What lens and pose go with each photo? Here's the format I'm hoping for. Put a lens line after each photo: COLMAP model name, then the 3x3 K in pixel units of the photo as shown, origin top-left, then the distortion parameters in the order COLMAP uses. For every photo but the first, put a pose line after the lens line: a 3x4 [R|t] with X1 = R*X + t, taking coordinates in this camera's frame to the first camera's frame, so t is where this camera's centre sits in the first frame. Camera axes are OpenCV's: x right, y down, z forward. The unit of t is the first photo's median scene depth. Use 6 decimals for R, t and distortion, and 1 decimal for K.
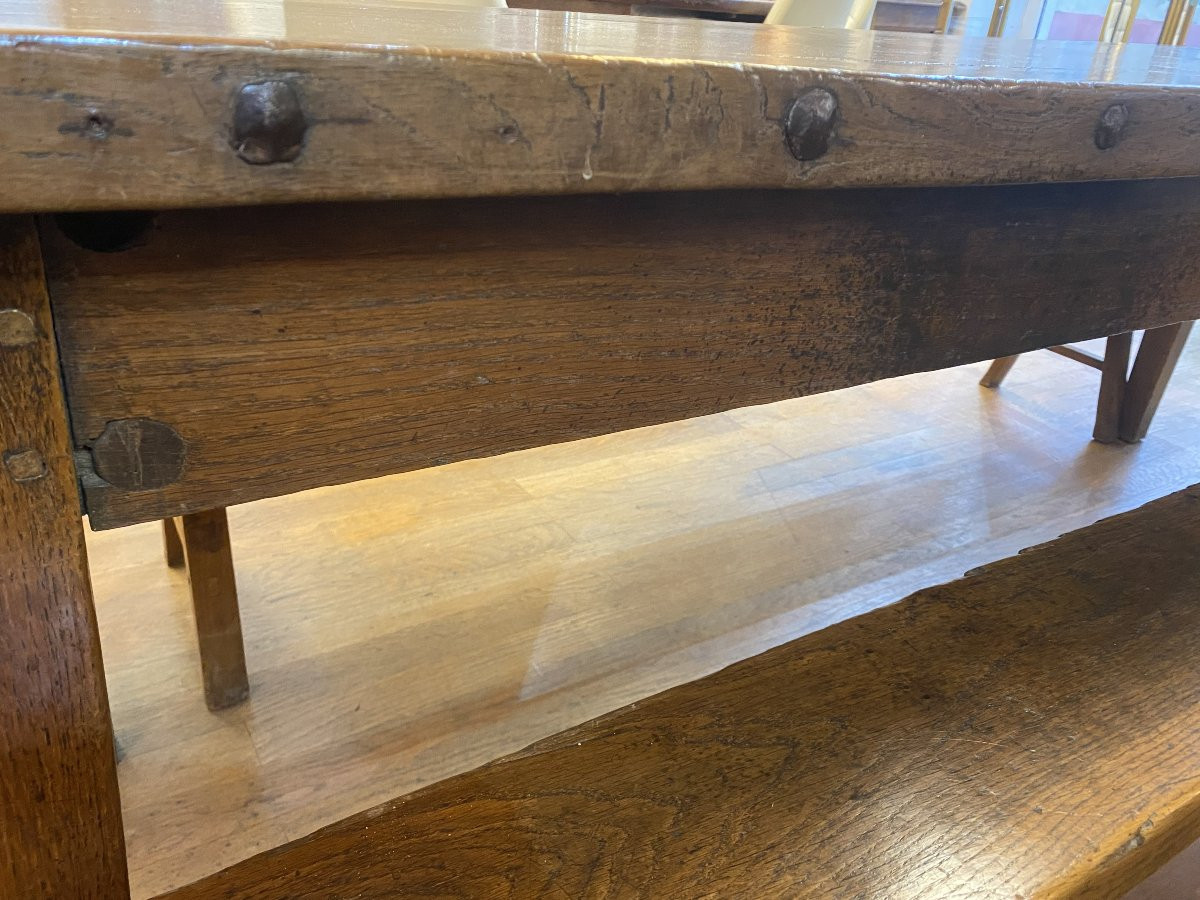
lens RADIAL K [[920.9, 0, 600.0], [0, 920.9, 450.0], [0, 0, 1]] dist [0.044178, -0.057309]
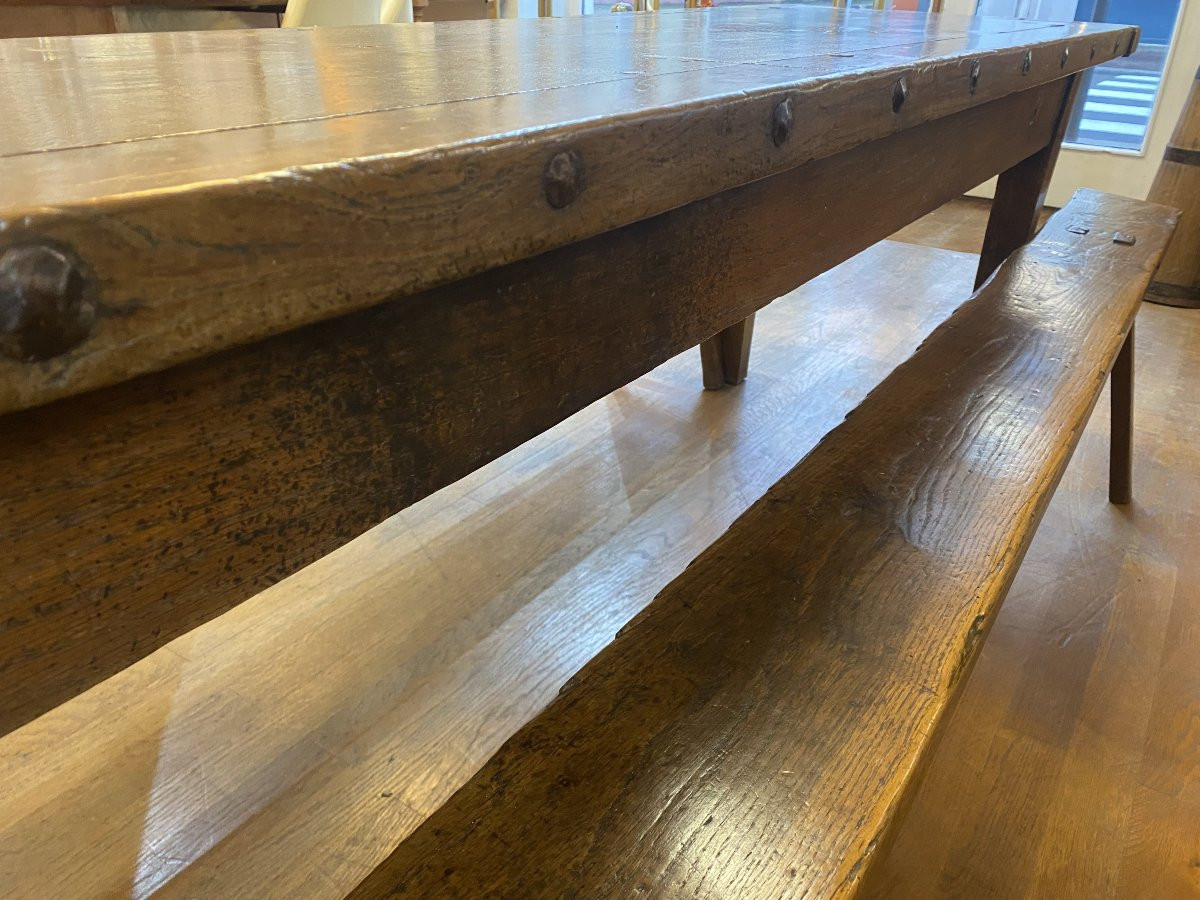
lens RADIAL K [[908.9, 0, 586.8], [0, 908.9, 444.9], [0, 0, 1]] dist [0.043076, -0.044691]
pose [[0.918881, -0.235069, 0.316861, 0.243391], [0.228908, 0.971772, 0.057107, -0.151474], [-0.321340, 0.020057, 0.946751, 0.233048]]
